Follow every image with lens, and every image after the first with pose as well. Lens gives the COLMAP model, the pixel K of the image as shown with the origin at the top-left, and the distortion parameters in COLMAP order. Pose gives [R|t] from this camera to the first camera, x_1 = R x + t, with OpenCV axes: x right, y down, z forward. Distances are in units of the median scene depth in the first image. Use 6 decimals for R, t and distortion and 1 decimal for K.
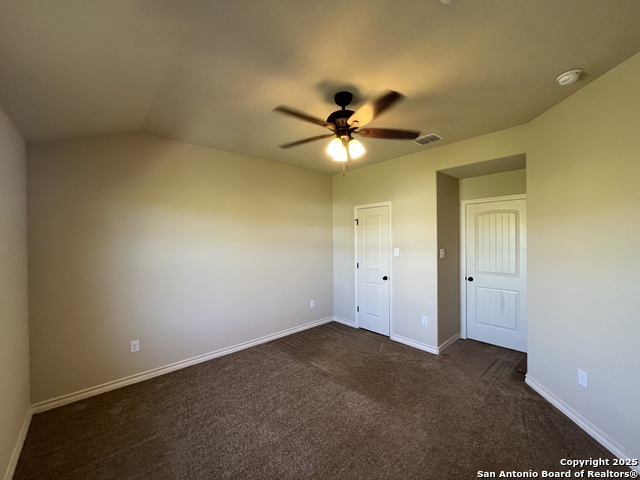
lens RADIAL K [[258.1, 0, 319.3], [0, 258.1, 240.2], [0, 0, 1]] dist [-0.002122, 0.000237]
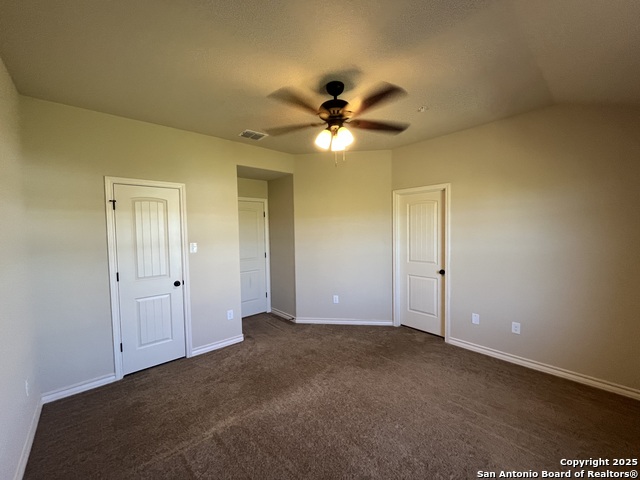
lens RADIAL K [[258.1, 0, 319.3], [0, 258.1, 240.2], [0, 0, 1]] dist [-0.002122, 0.000237]
pose [[0.006984, -0.037577, 0.999269, -0.514742], [0.025968, 0.998964, 0.037384, 0.001430], [-0.999638, 0.025688, 0.007953, 0.593085]]
